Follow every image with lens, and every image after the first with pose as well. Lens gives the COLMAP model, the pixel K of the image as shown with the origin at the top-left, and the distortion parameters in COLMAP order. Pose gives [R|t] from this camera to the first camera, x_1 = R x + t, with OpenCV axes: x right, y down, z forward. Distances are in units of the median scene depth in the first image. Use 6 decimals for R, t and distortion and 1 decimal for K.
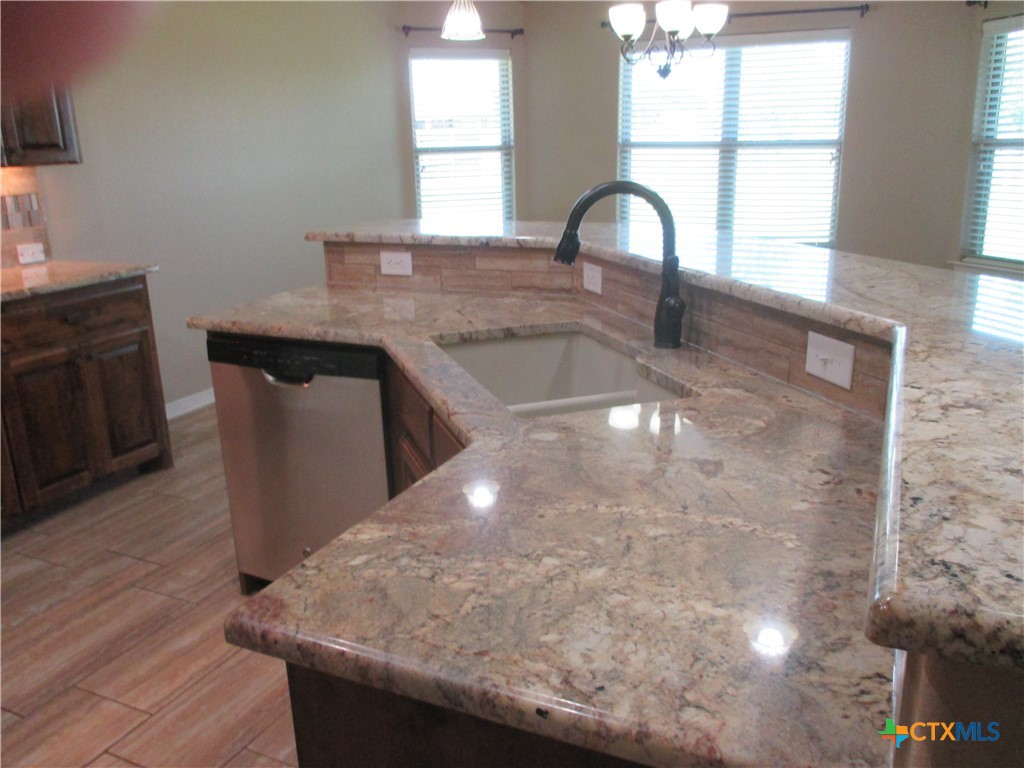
lens RADIAL K [[850.1, 0, 516.5], [0, 850.1, 385.2], [0, 0, 1]] dist [-0.049735, 0.014864]
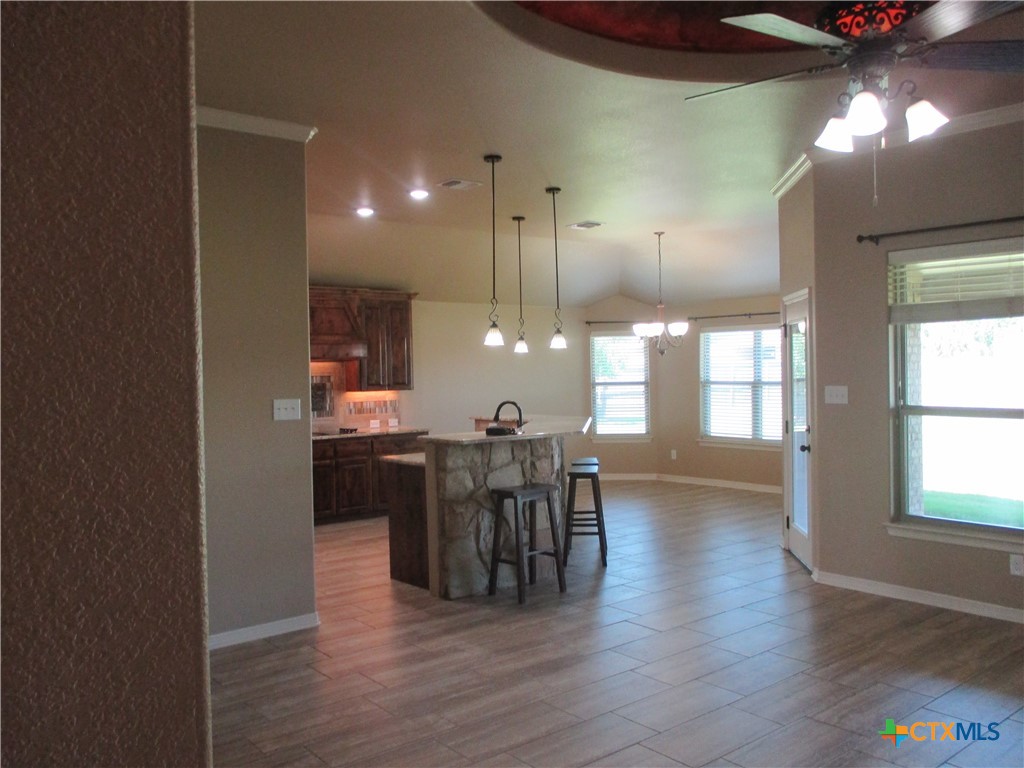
lens RADIAL K [[850.1, 0, 512.2], [0, 850.1, 376.0], [0, 0, 1]] dist [-0.049735, 0.014864]
pose [[0.901918, 0.011638, -0.431750, 0.902185], [-0.122949, 0.965197, -0.230821, 0.269855], [0.414037, 0.261265, 0.871960, -1.200434]]
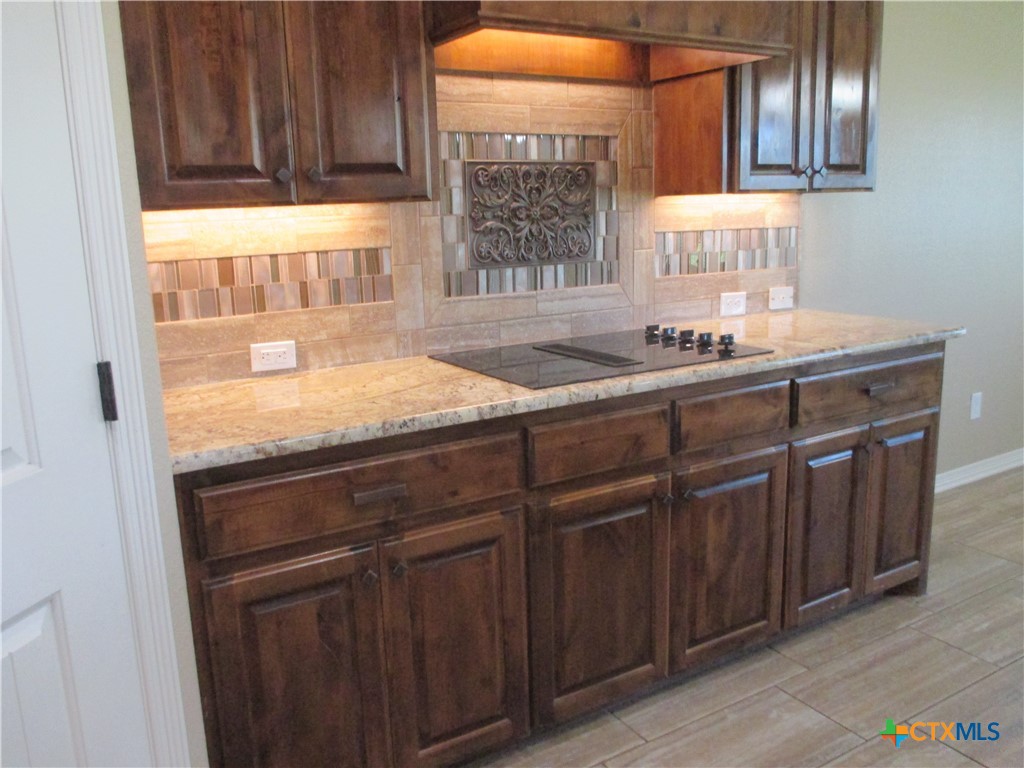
lens RADIAL K [[850.1, 0, 514.3], [0, 850.1, 387.8], [0, 0, 1]] dist [-0.049735, 0.014864]
pose [[0.839045, 0.123608, -0.529834, -0.353147], [-0.150767, 0.988536, -0.008134, -0.024086], [0.522754, 0.086707, 0.848062, 0.164521]]
